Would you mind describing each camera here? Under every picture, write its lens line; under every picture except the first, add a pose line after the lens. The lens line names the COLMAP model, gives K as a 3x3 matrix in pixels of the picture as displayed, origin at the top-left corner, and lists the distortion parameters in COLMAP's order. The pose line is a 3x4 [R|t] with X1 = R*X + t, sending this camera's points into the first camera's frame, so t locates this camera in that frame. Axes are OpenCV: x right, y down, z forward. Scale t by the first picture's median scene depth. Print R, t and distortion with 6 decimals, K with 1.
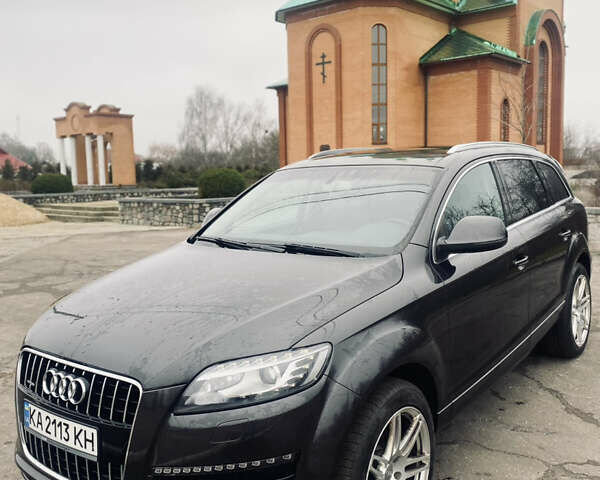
lens RADIAL K [[622.1, 0, 298.1], [0, 622.1, 251.4], [0, 0, 1]] dist [0.024416, 0.000000]
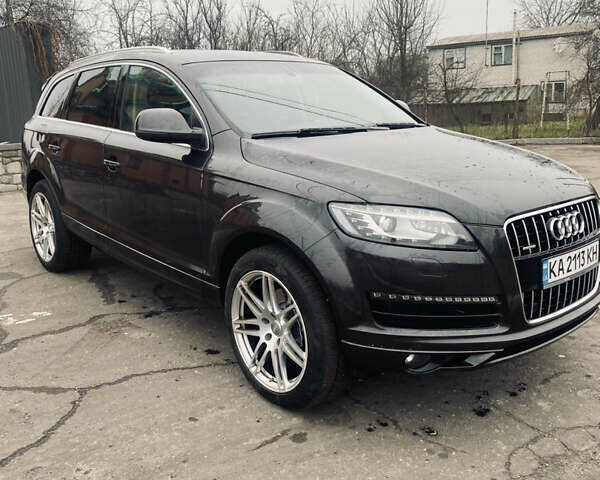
lens RADIAL K [[622.1, 0, 303.1], [0, 622.1, 241.2], [0, 0, 1]] dist [0.024416, 0.000000]
pose [[0.184244, -0.213149, 0.959490, -0.976848], [0.148249, 0.971061, 0.187252, -0.021764], [-0.971636, 0.107744, 0.210511, 0.781969]]
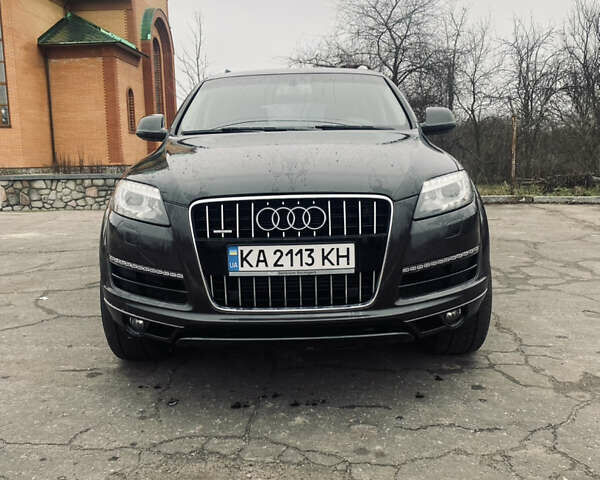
lens RADIAL K [[622.1, 0, 305.0], [0, 622.1, 242.9], [0, 0, 1]] dist [0.024416, 0.000000]
pose [[0.794556, -0.080105, 0.601883, -0.624221], [0.088853, 0.995928, 0.015253, 0.154890], [-0.600654, 0.041360, 0.798438, 0.106606]]
